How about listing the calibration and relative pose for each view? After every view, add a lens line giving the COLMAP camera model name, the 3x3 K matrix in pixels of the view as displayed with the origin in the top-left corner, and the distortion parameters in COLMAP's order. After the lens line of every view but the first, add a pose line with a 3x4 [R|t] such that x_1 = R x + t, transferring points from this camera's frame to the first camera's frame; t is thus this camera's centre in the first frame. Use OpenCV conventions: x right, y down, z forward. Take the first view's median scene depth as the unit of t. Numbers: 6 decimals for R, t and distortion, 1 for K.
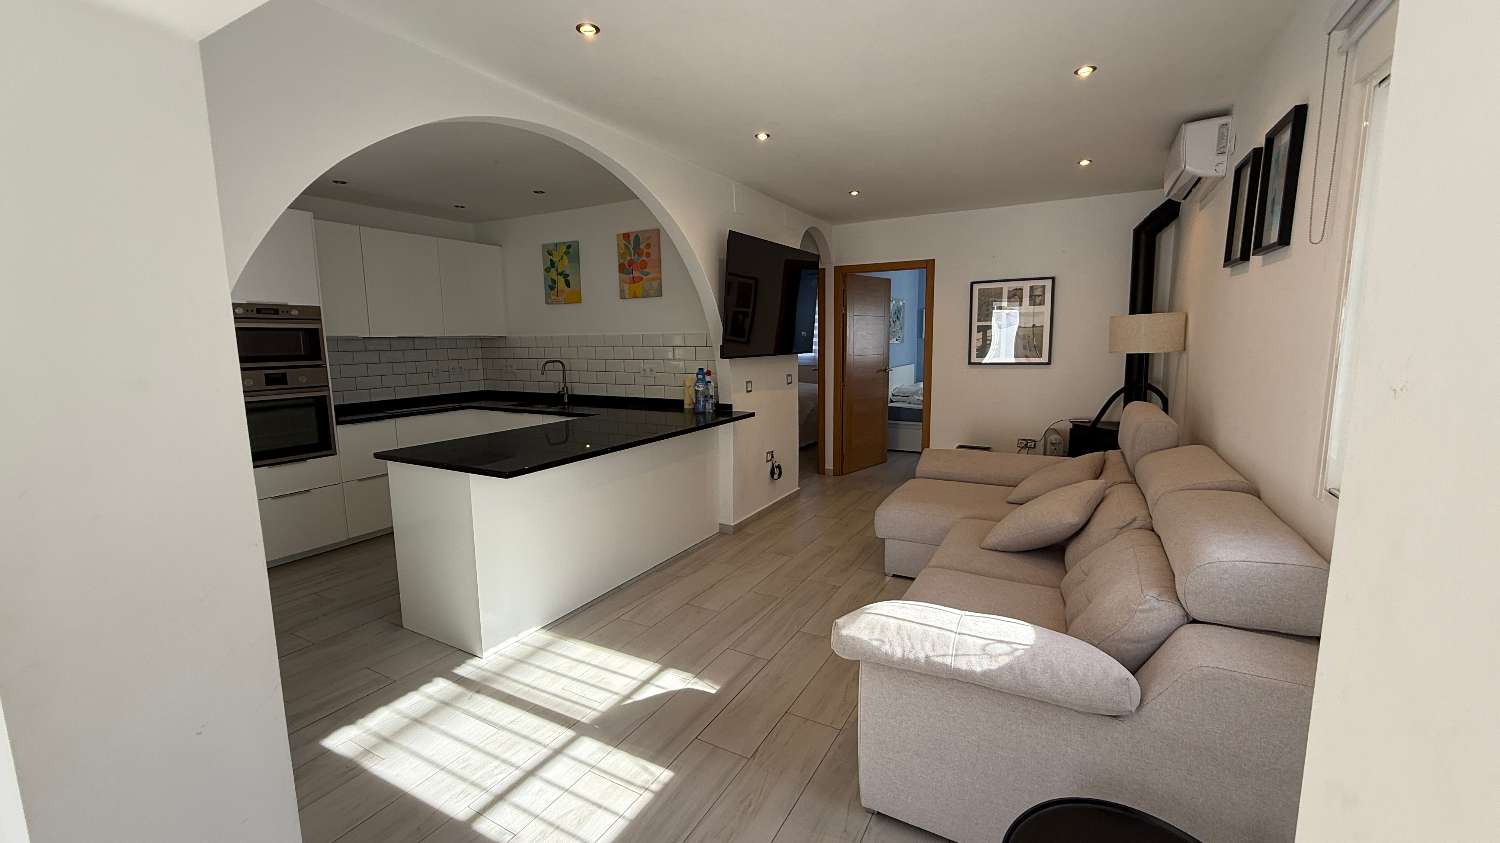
lens RADIAL K [[596.1, 0, 743.8], [0, 596.1, 419.4], [0, 0, 1]] dist [-0.000079, -0.000181]
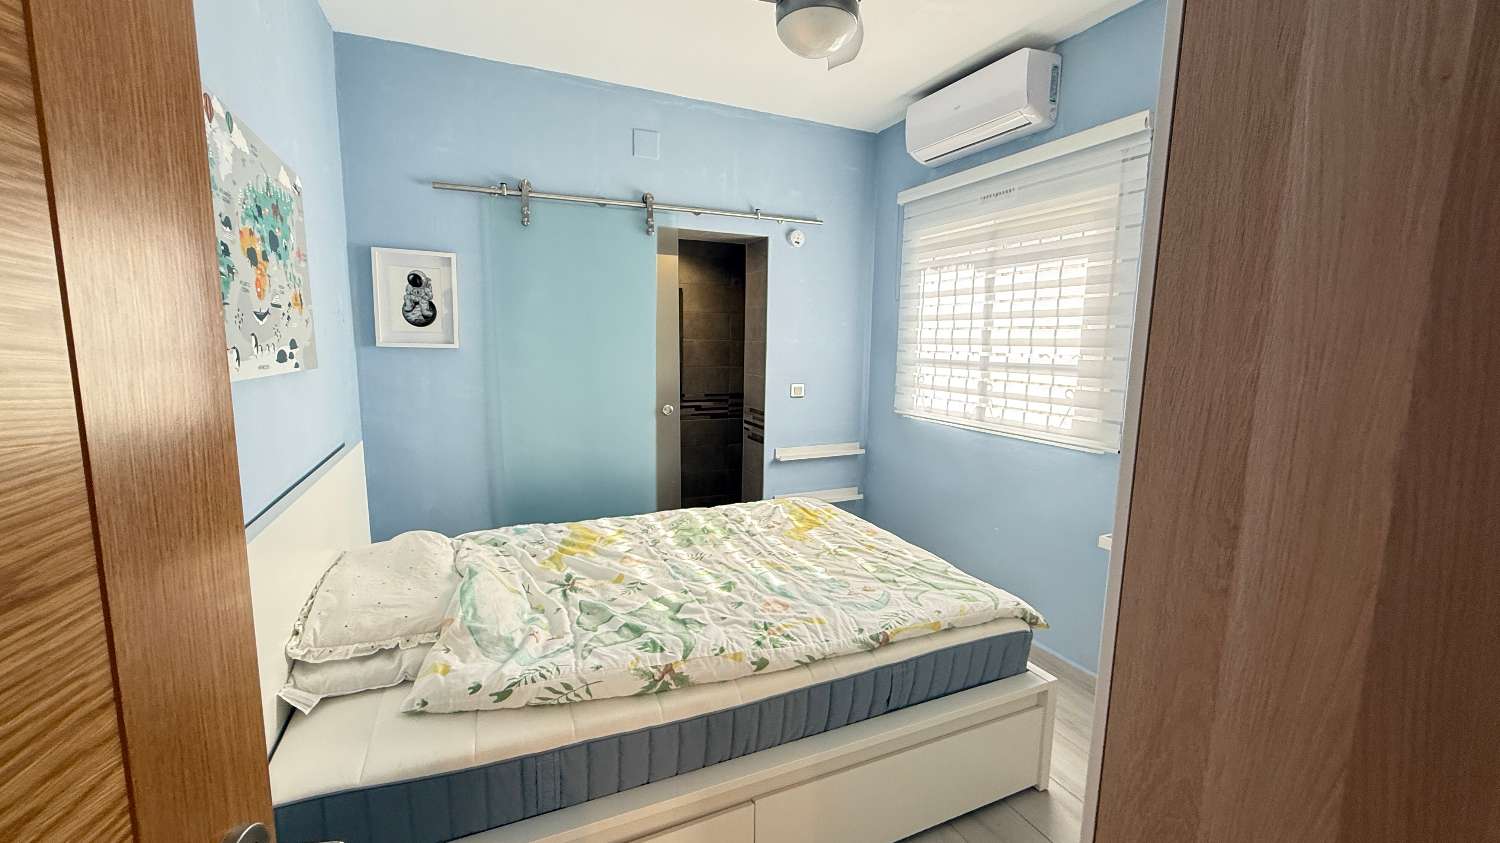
lens RADIAL K [[596.1, 0, 760.8], [0, 596.1, 431.3], [0, 0, 1]] dist [-0.000079, -0.000181]
pose [[0.574301, -0.091548, 0.813510, 0.320009], [0.076653, 0.995375, 0.057900, -0.186671], [-0.815048, 0.029106, 0.578662, 1.305679]]
